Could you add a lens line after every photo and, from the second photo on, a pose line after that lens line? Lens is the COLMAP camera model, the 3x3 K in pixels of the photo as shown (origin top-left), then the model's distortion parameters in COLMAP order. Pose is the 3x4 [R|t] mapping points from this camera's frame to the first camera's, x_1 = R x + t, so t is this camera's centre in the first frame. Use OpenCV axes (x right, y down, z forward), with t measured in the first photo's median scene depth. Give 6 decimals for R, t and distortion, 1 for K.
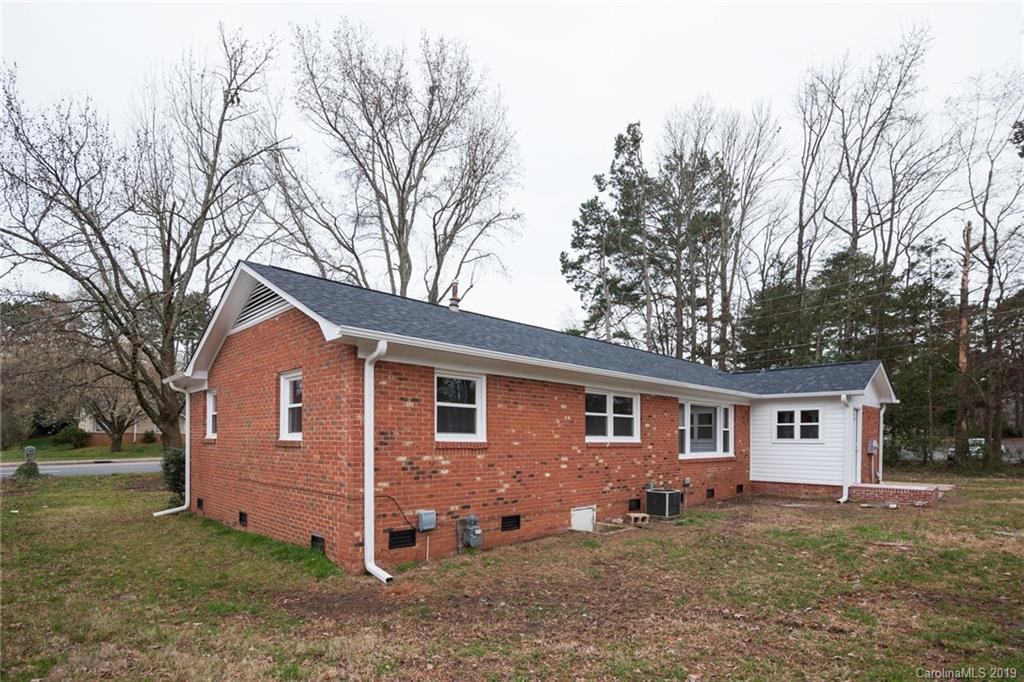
lens RADIAL K [[512.9, 0, 495.8], [0, 512.9, 357.0], [0, 0, 1]] dist [-0.021978, 0.000376]
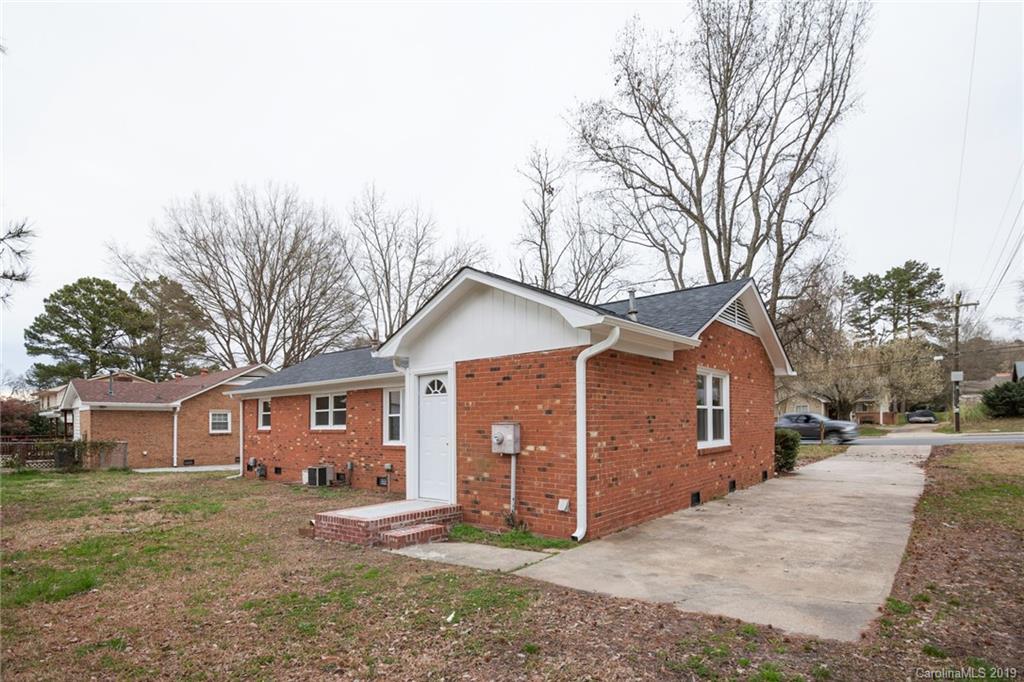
lens RADIAL K [[489.8, 0, 503.7], [0, 489.8, 340.3], [0, 0, 1]] dist [0.074975, -0.037669]
pose [[0.105616, -0.171471, -0.979512, 1.656702], [0.168222, 0.973905, -0.152351, 0.215325], [0.980075, -0.148685, 0.131705, 1.323496]]
